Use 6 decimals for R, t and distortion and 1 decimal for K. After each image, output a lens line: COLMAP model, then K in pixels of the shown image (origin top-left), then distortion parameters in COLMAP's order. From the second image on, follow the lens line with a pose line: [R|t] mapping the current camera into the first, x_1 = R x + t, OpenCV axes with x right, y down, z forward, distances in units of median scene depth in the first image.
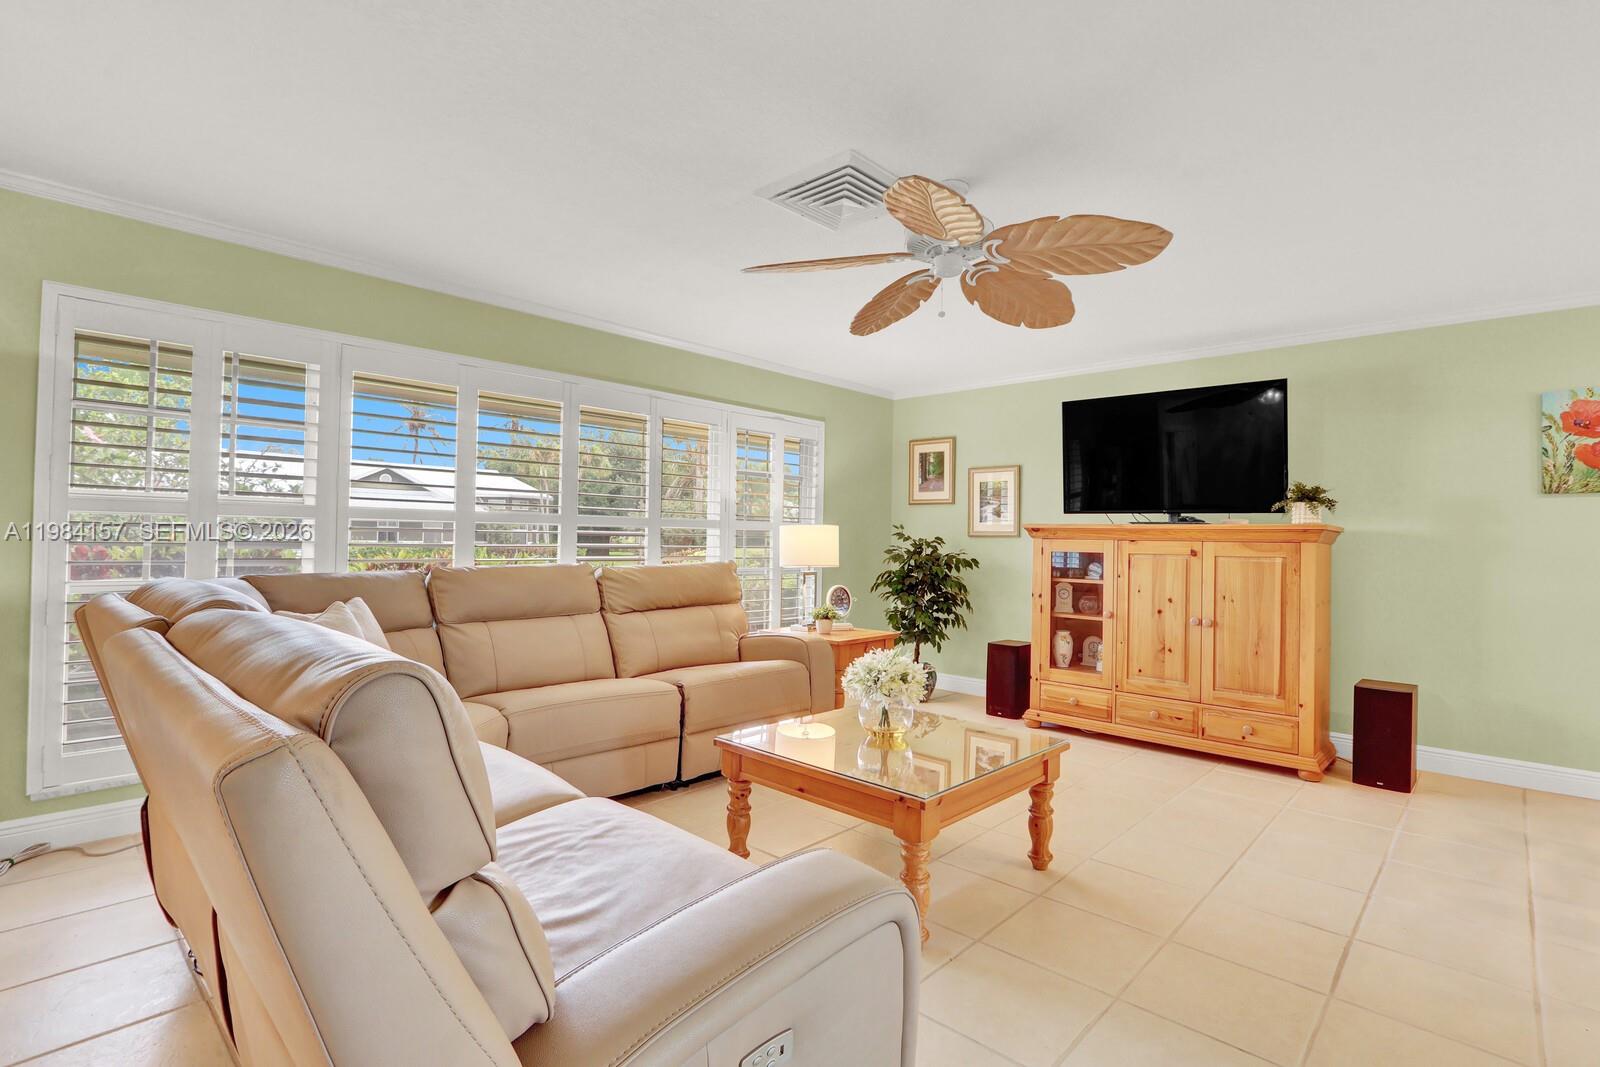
lens RADIAL K [[762.6, 0, 803.4], [0, 762.6, 532.3], [0, 0, 1]] dist [-0.025568, -0.000025]
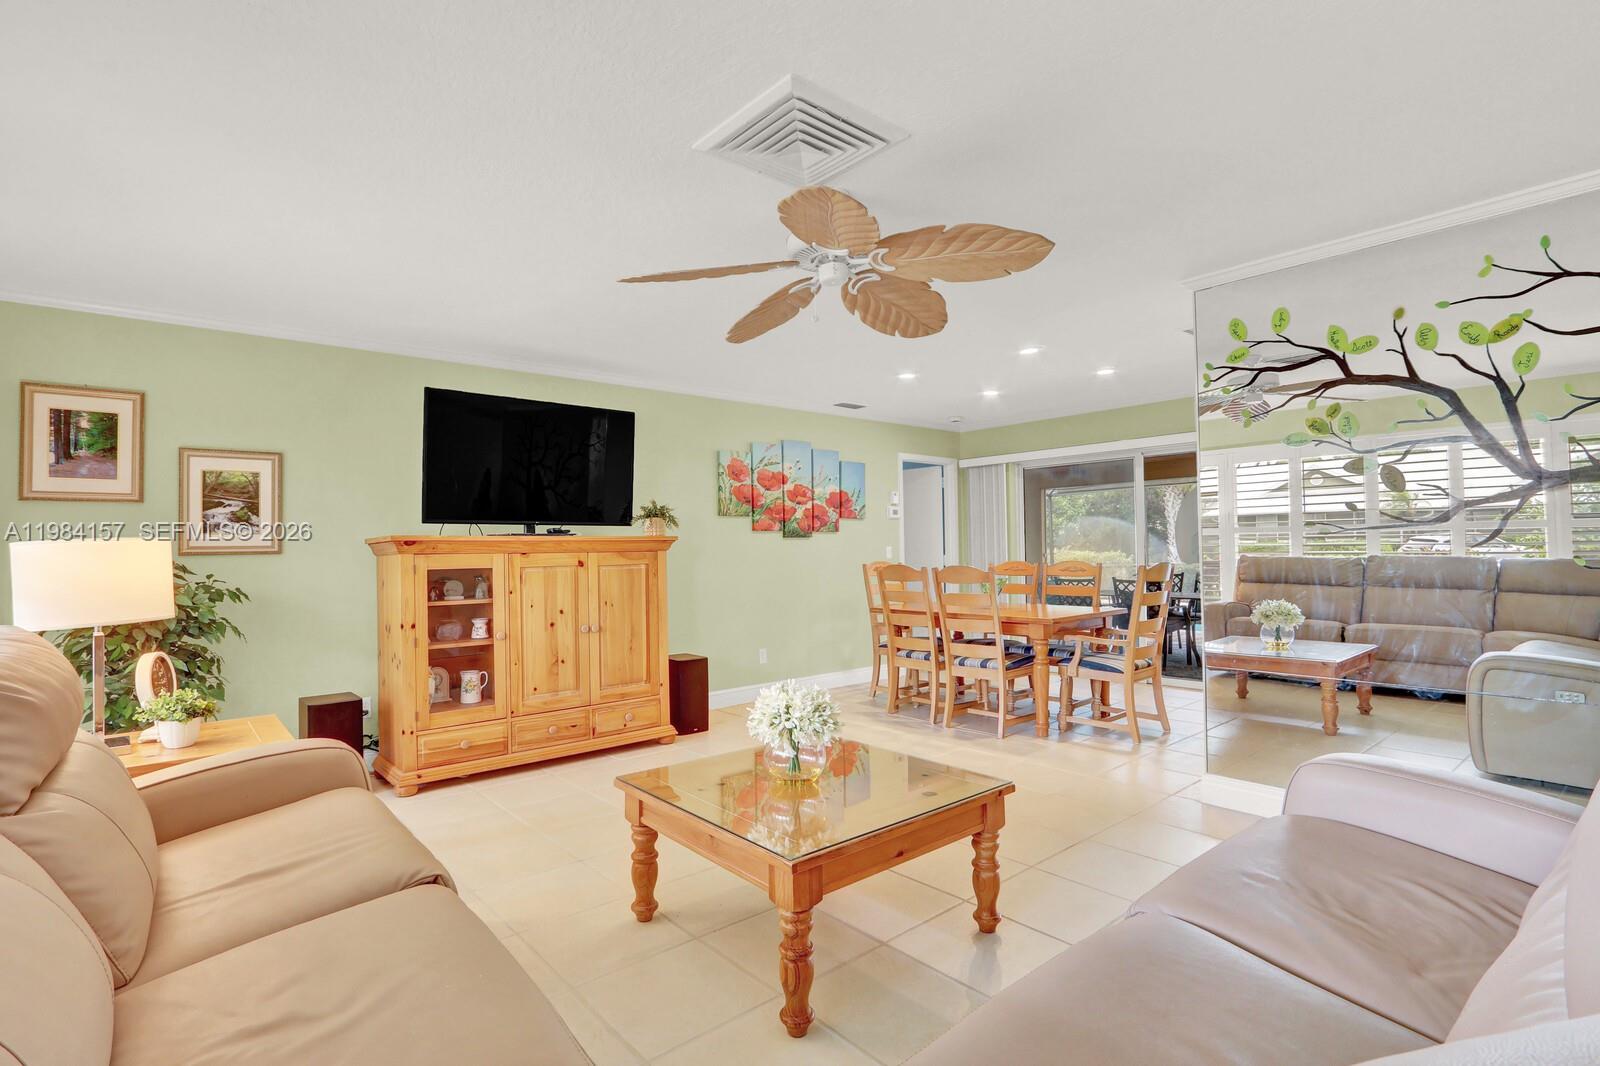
lens RADIAL K [[762.6, 0, 805.1], [0, 762.6, 531.8], [0, 0, 1]] dist [-0.025568, -0.000025]
pose [[0.097401, 0.001000, 0.995245, -0.482979], [0.006637, 0.999977, -0.001654, -0.012445], [-0.995223, 0.006767, 0.097392, 0.572506]]
